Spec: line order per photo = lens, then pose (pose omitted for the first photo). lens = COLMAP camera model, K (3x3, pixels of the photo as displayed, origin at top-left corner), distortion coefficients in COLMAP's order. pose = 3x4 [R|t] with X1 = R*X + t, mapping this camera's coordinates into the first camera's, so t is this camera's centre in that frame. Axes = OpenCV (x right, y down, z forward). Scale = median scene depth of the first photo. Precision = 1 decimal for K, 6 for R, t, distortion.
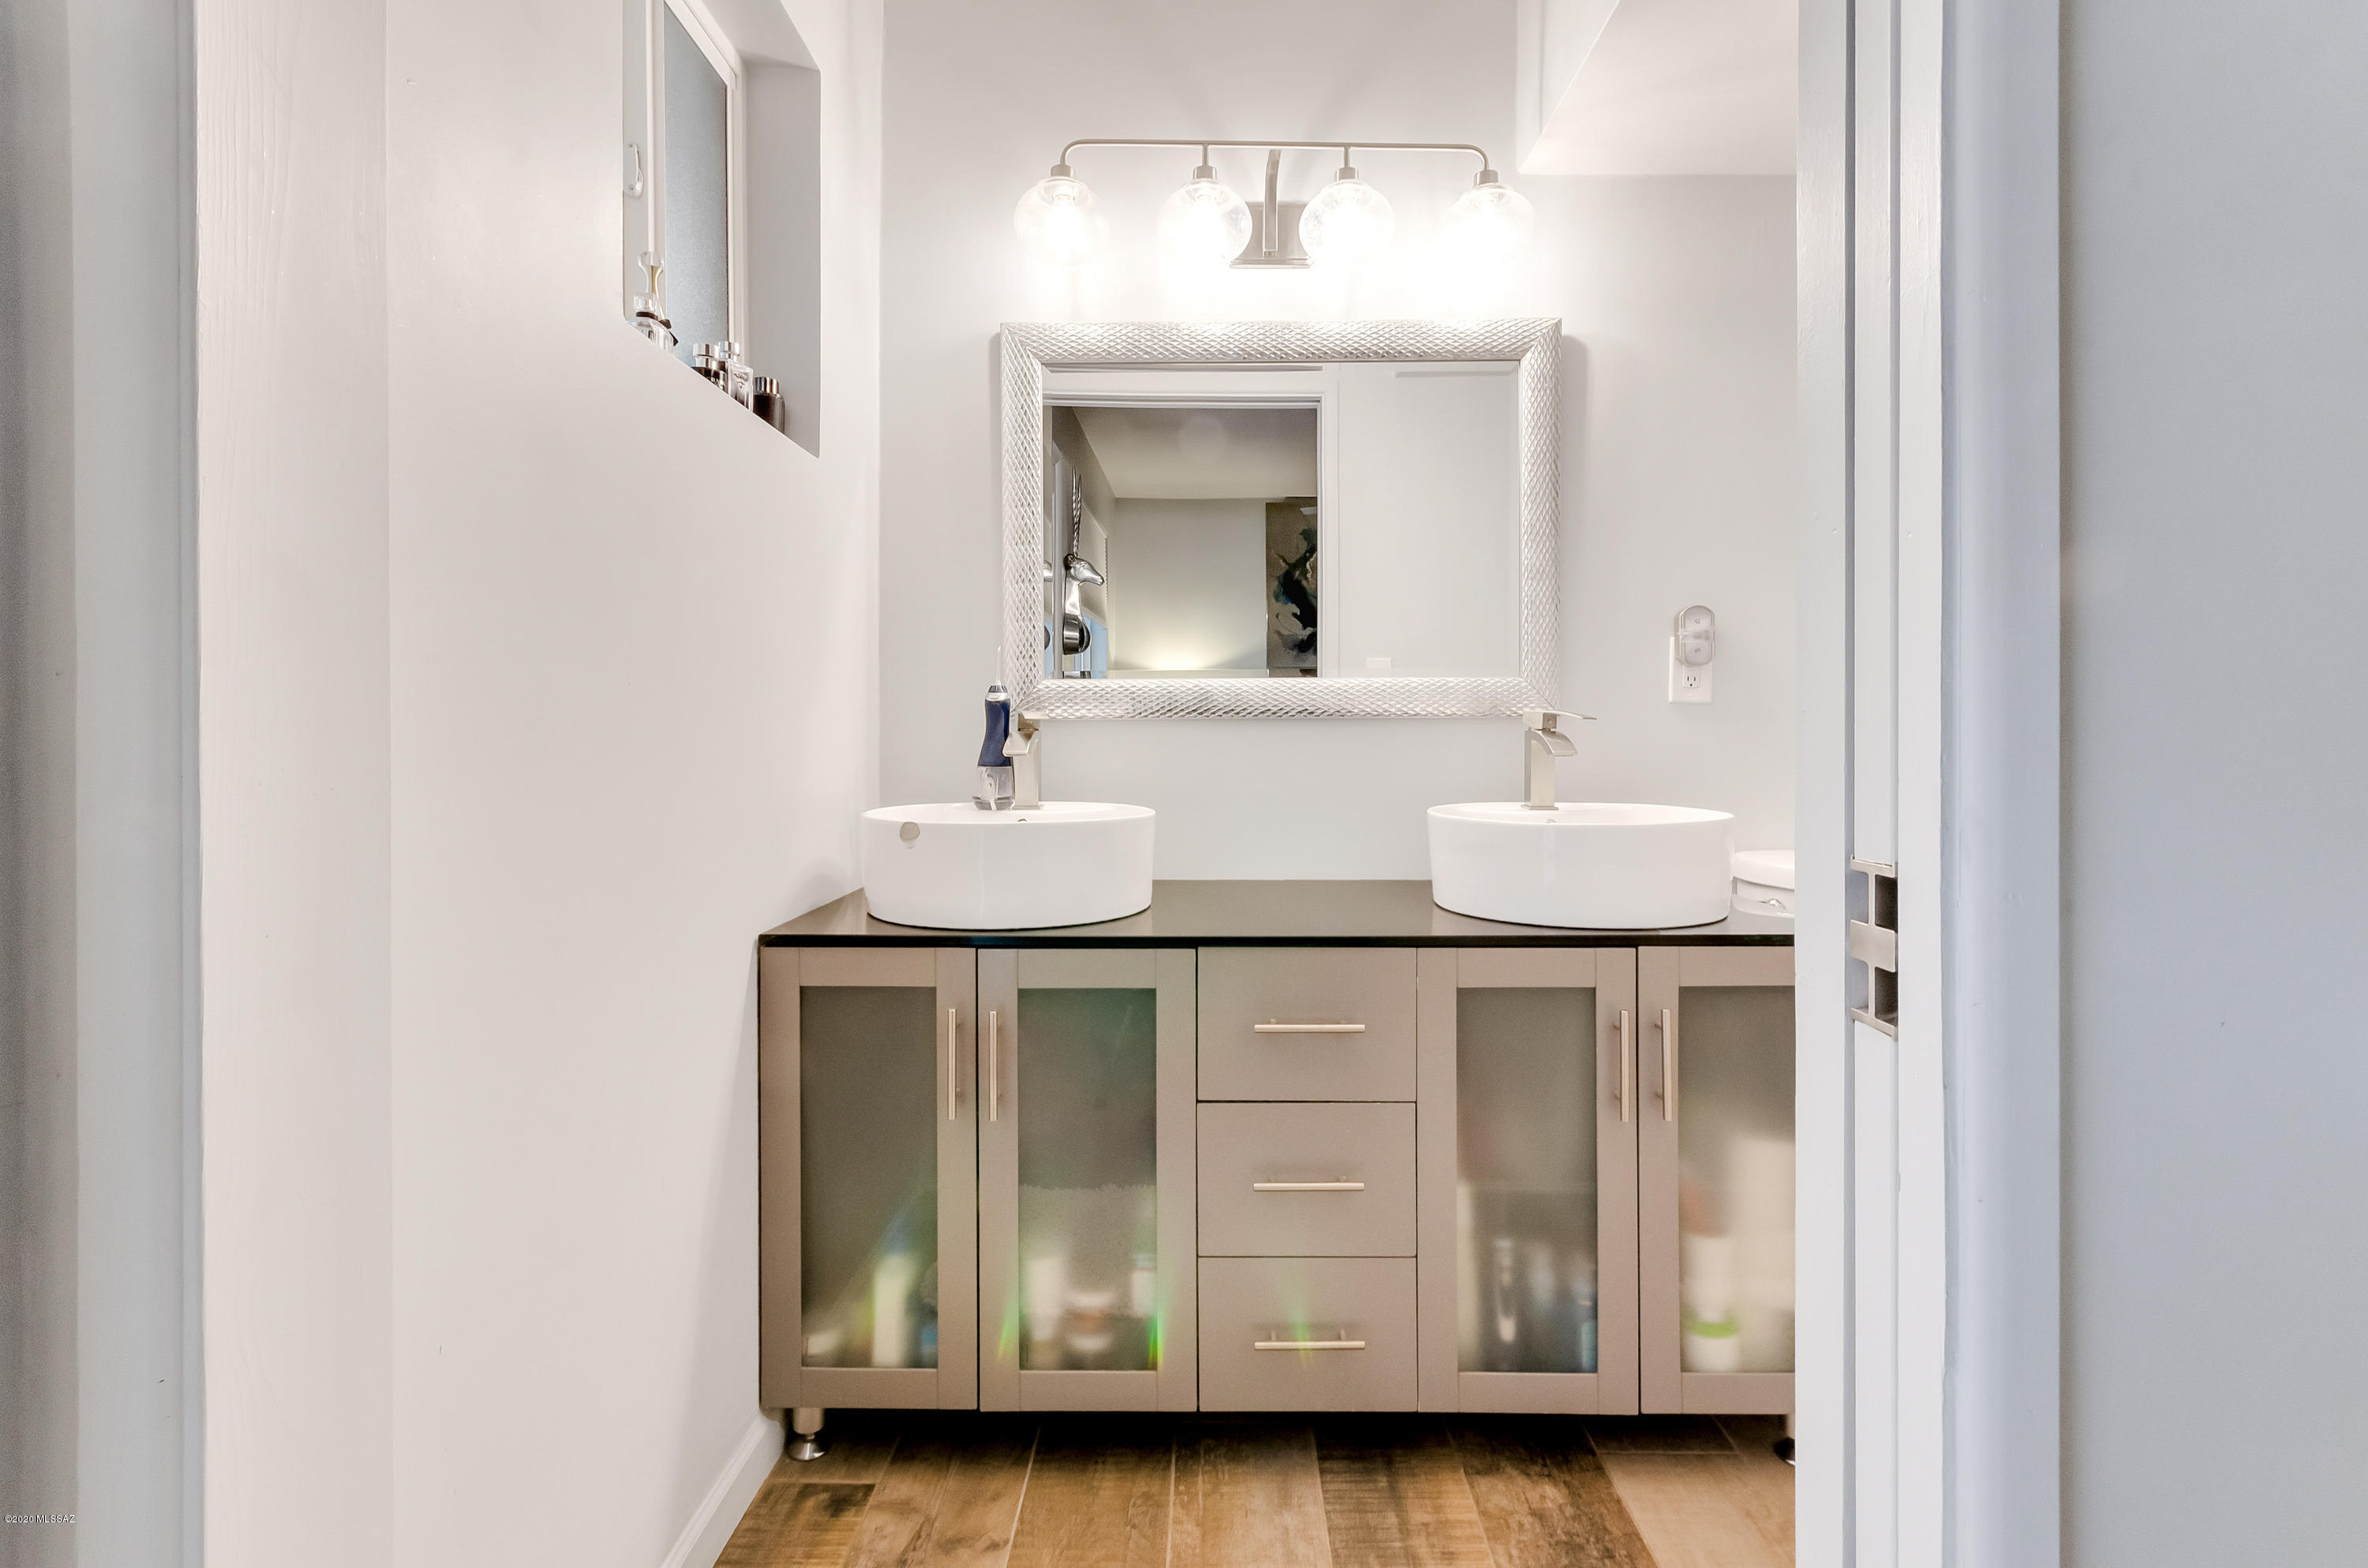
lens RADIAL K [[1092.2, 0, 1171.6], [0, 1092.2, 769.2], [0, 0, 1]] dist [0.003426, 0.000873]
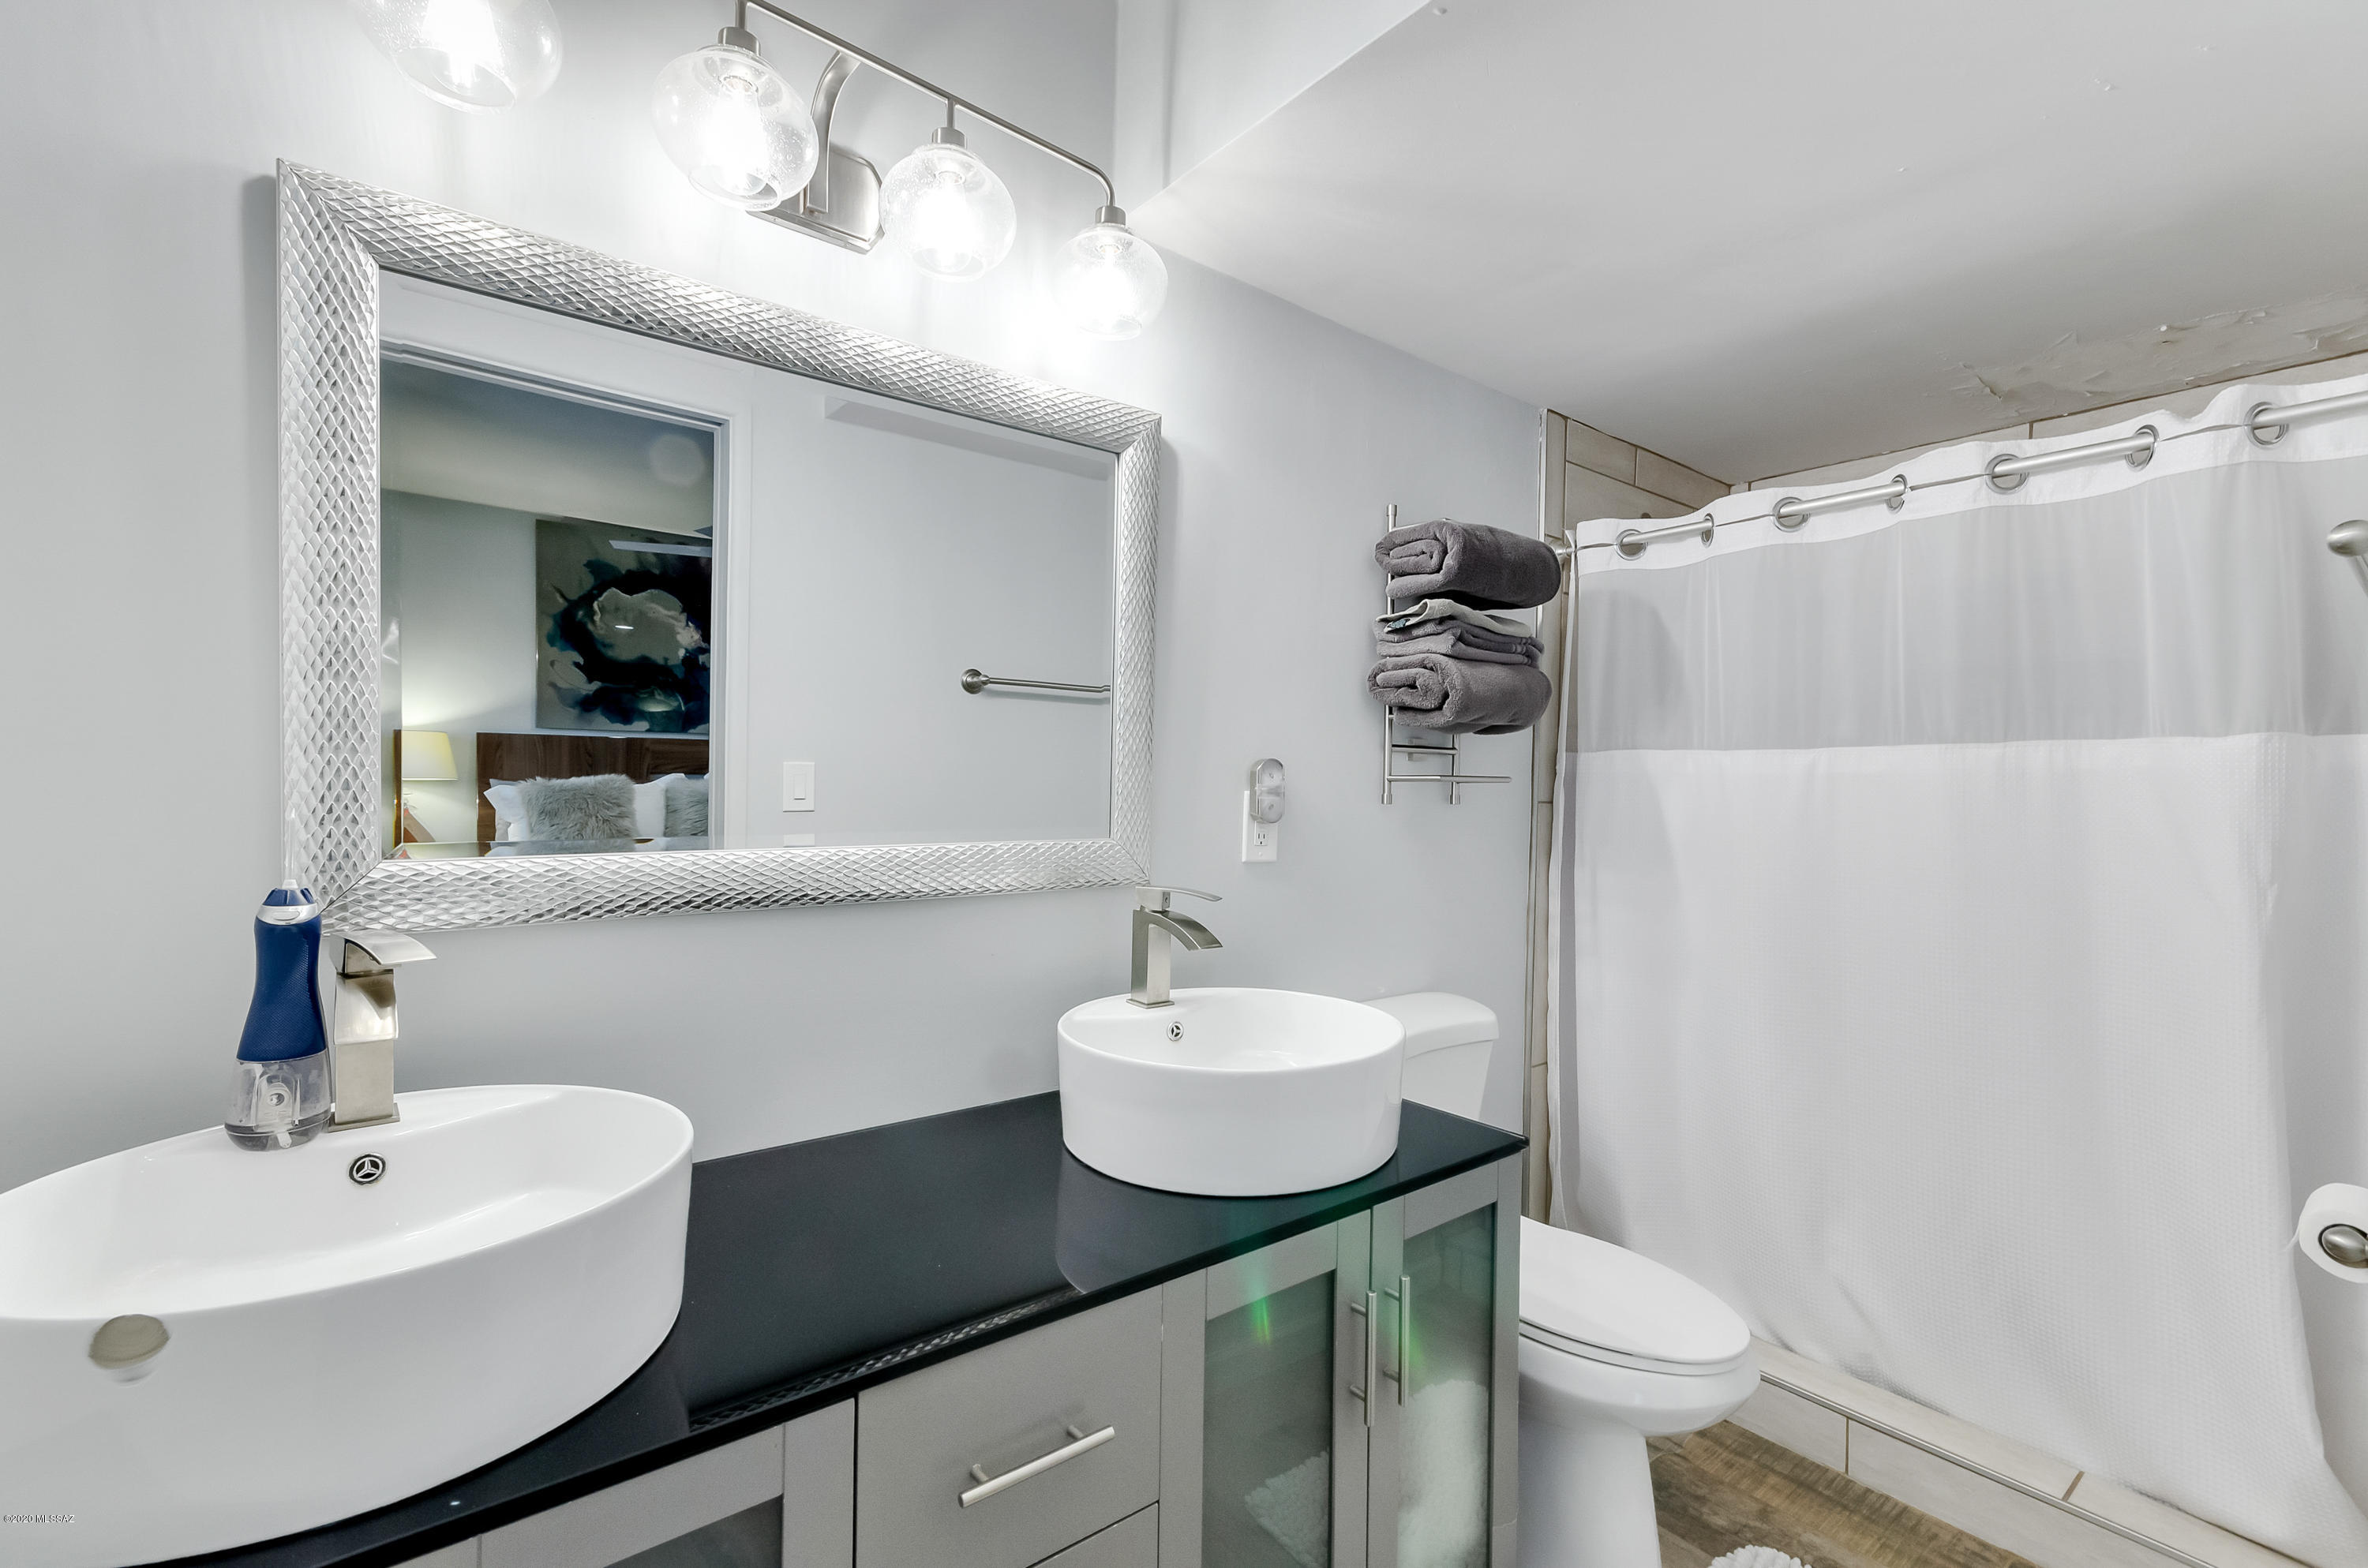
lens RADIAL K [[1088.3, 0, 1240.3], [0, 1088.3, 831.7], [0, 0, 1]] dist [0.011098, -0.000145]
pose [[0.766651, -0.007677, 0.642018, -0.138008], [0.004570, 0.999968, 0.006500, -0.097506], [-0.642048, -0.002049, 0.766662, 0.318354]]
